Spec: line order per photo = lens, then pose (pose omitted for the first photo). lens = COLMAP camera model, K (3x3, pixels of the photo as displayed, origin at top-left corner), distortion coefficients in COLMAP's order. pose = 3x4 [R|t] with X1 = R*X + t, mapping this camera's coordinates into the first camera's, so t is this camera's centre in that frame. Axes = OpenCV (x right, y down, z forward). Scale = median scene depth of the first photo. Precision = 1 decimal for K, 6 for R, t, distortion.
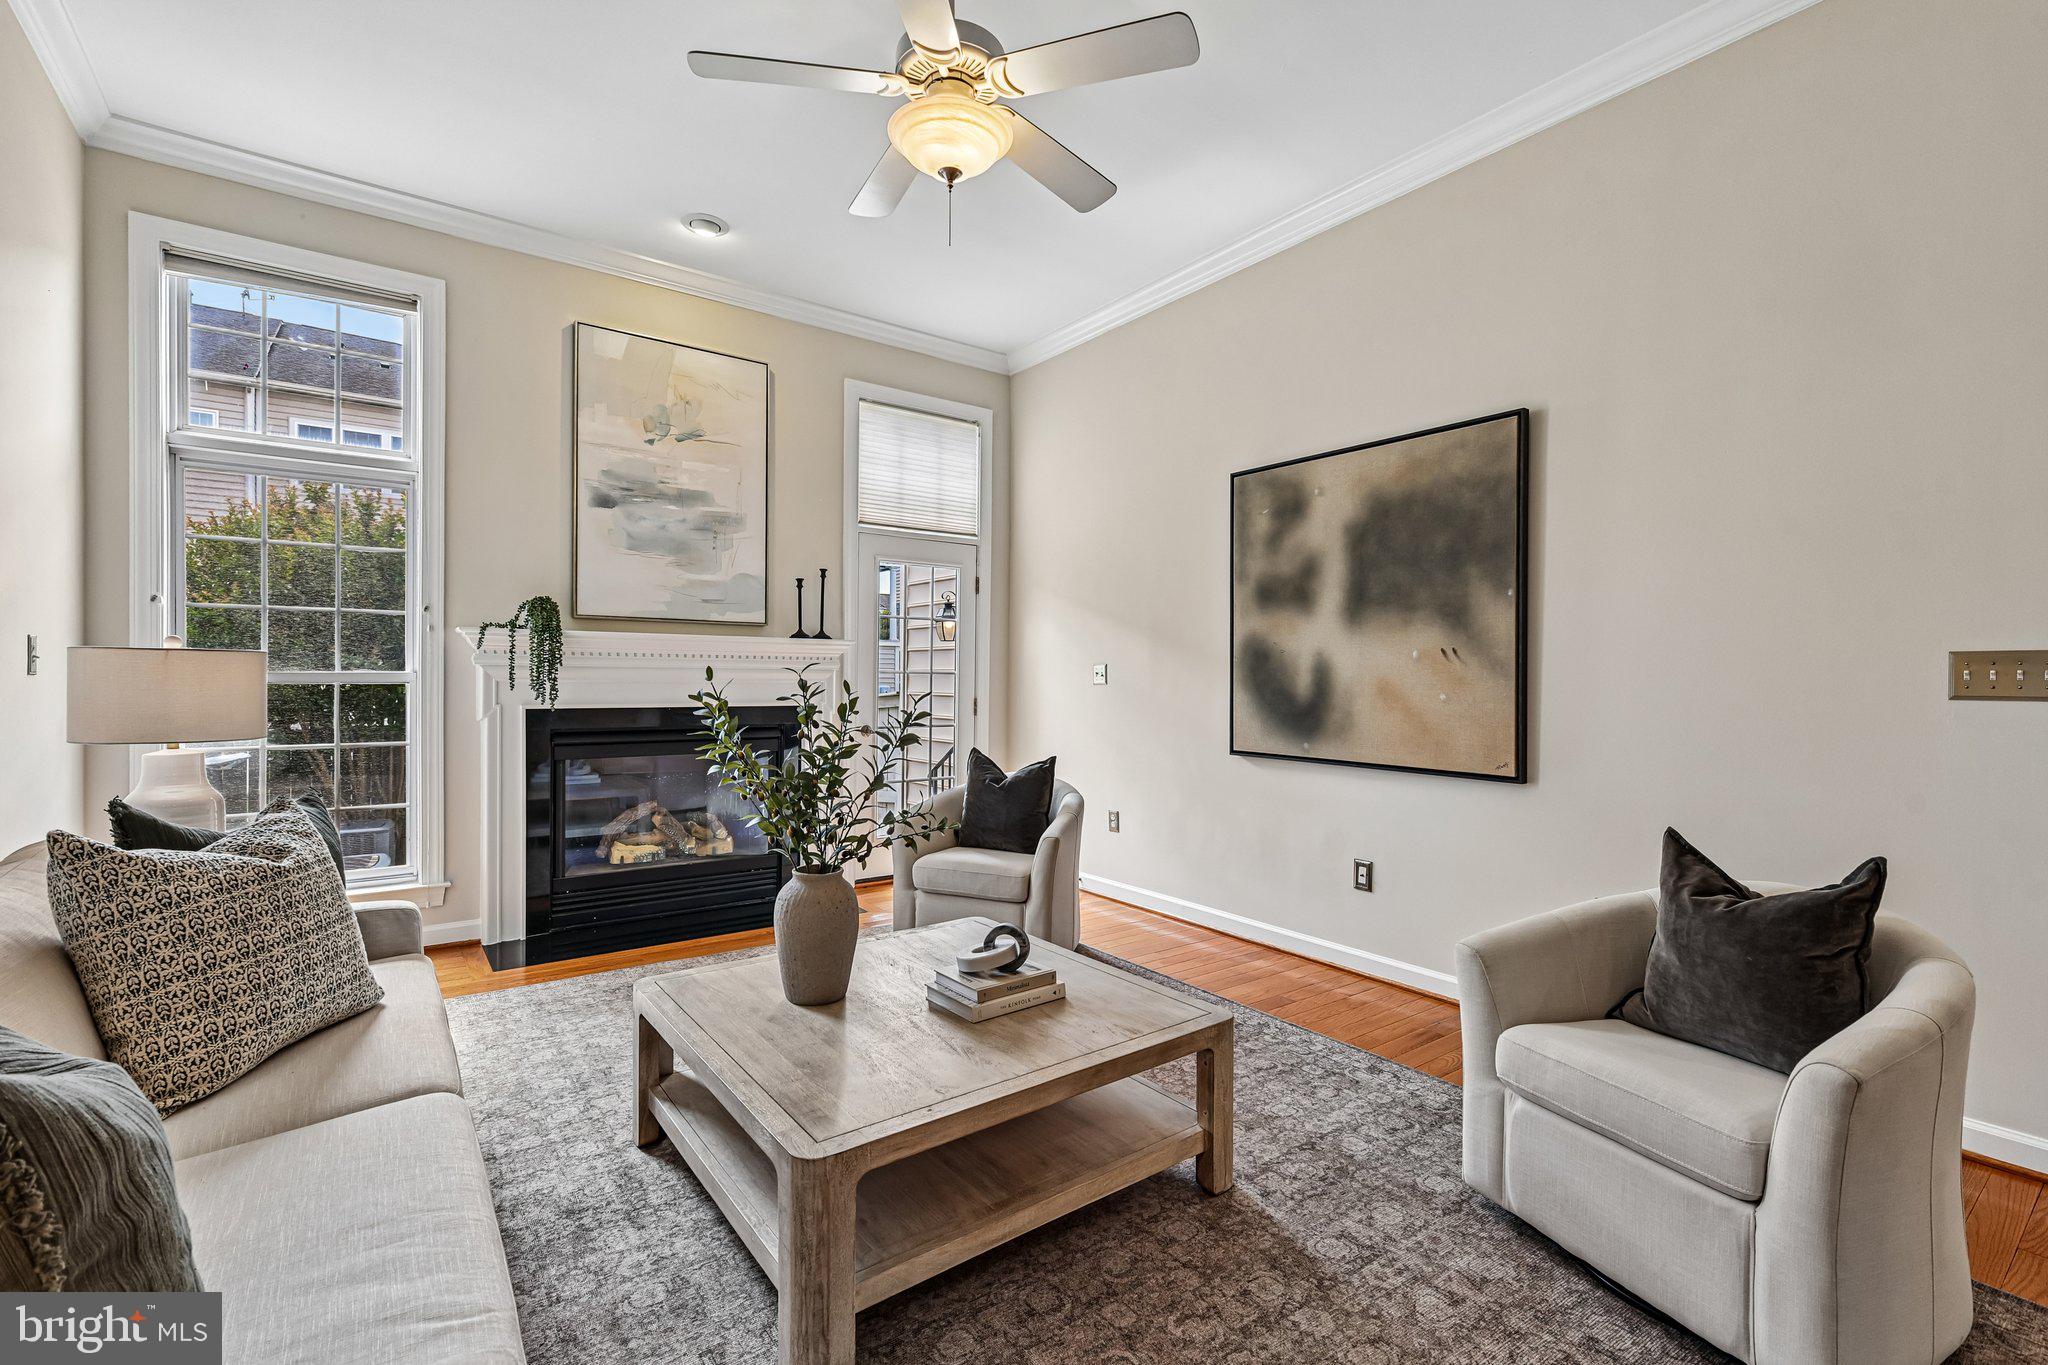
lens RADIAL K [[909.0, 0, 1024.0], [0, 909.0, 682.5], [0, 0, 1]] dist [0.001812, -0.000179]
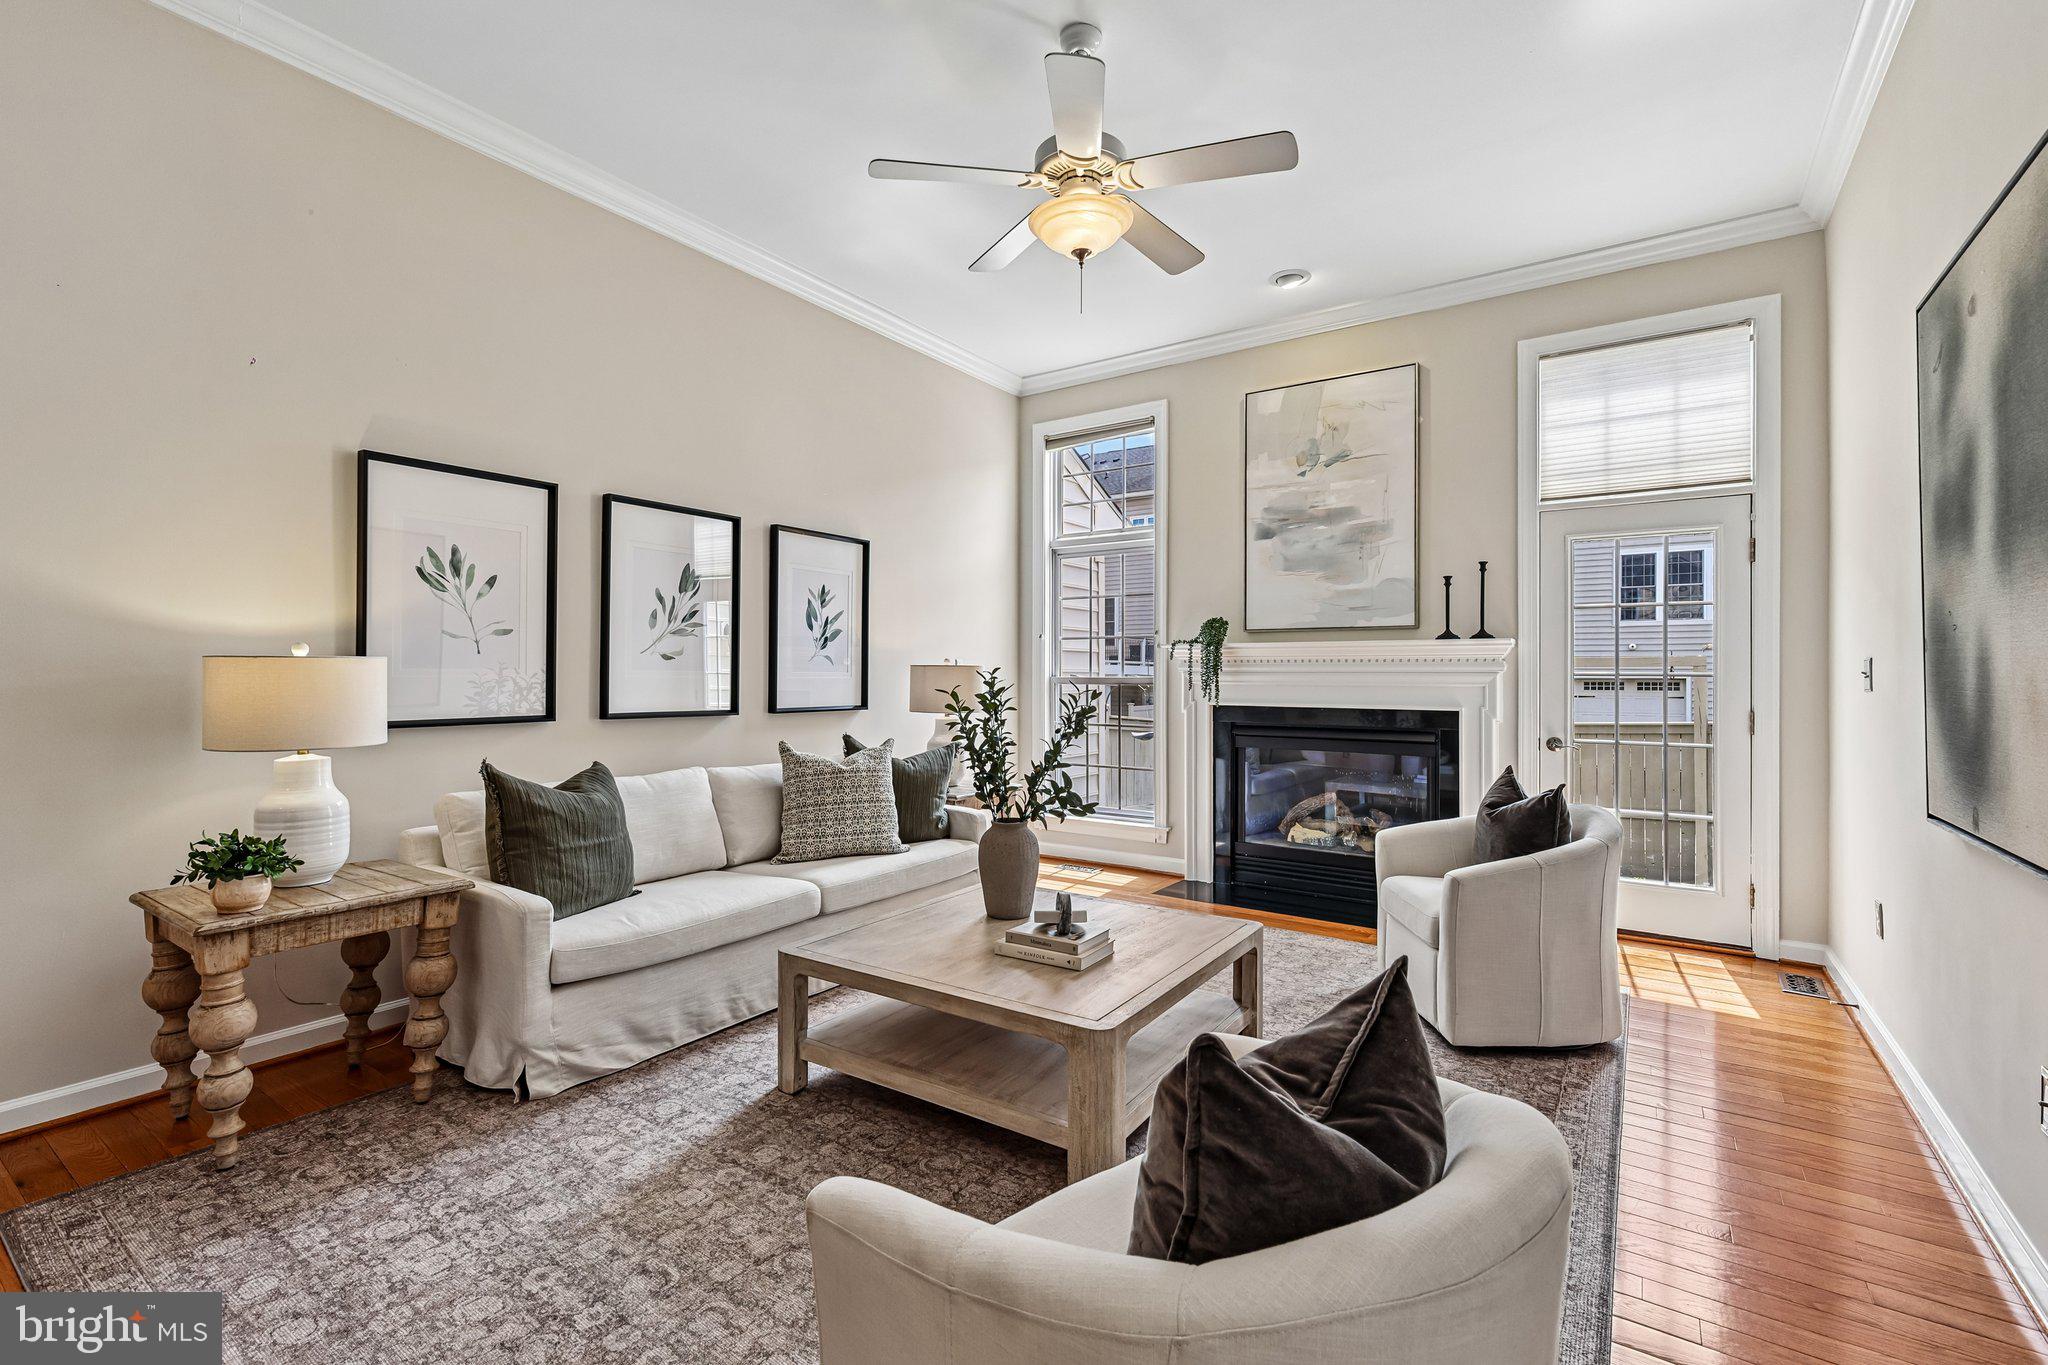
lens RADIAL K [[912.8, 0, 1021.1], [0, 912.8, 667.8], [0, 0, 1]] dist [0.001665, -0.000047]
pose [[0.320120, -0.016159, -0.947239, 0.564802], [-0.006960, 0.999787, -0.019408, 0.003032], [0.947351, 0.012805, 0.319940, 0.306748]]
